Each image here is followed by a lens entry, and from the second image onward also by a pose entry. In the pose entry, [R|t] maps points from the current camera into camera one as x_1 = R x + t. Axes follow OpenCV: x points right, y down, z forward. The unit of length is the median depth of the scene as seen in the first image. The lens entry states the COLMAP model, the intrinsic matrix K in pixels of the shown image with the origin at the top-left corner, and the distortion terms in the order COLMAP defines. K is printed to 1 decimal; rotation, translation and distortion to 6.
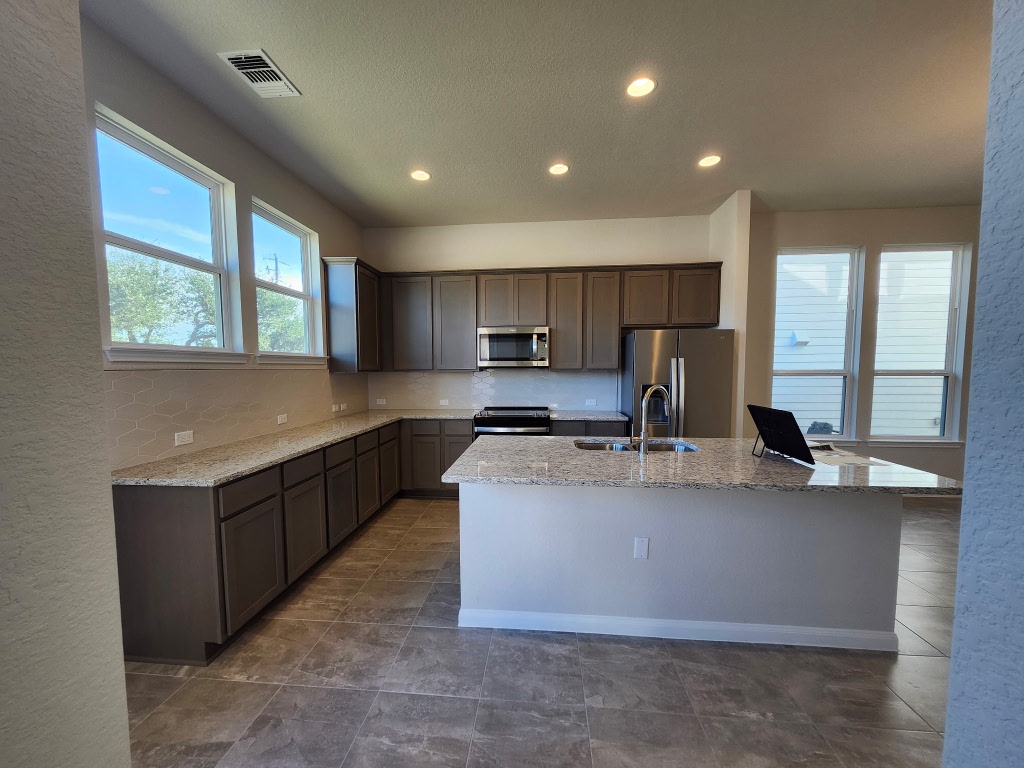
lens RADIAL K [[401.0, 0, 507.5], [0, 401.0, 394.0], [0, 0, 1]] dist [-0.001352, -0.000013]
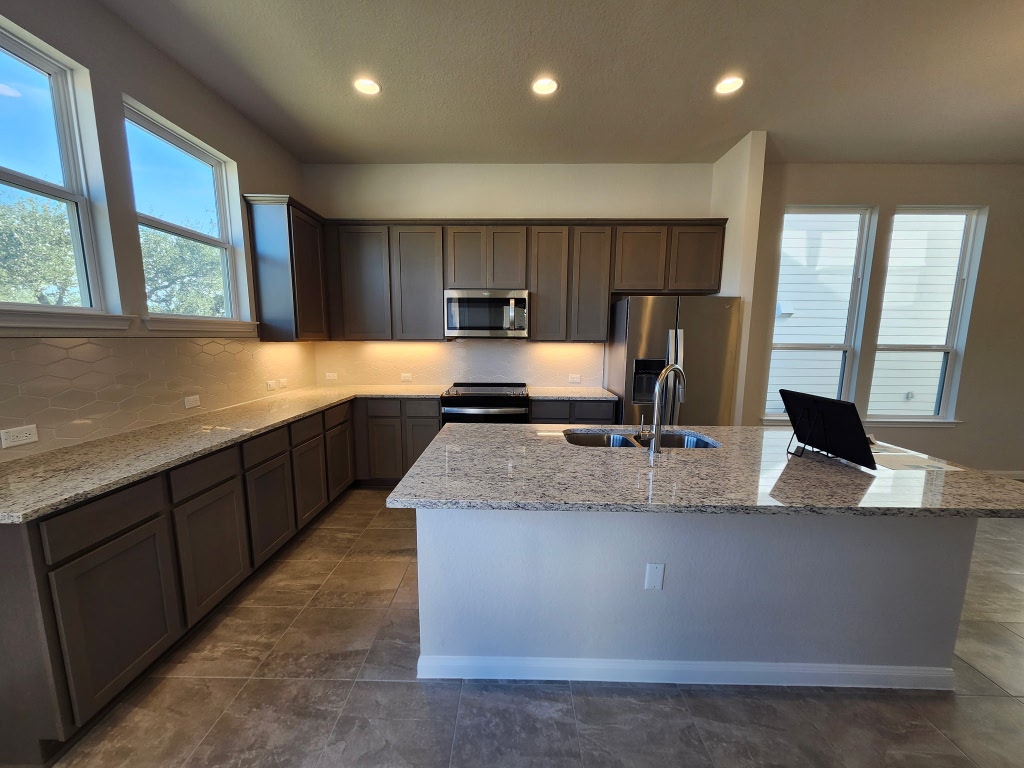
lens RADIAL K [[401.0, 0, 507.5], [0, 401.0, 394.0], [0, 0, 1]] dist [-0.001352, -0.000013]
pose [[0.997440, 0.000509, 0.071513, -0.003882], [-0.005997, 0.997048, 0.076542, -0.018326], [-0.071263, -0.076775, 0.994498, 0.200653]]
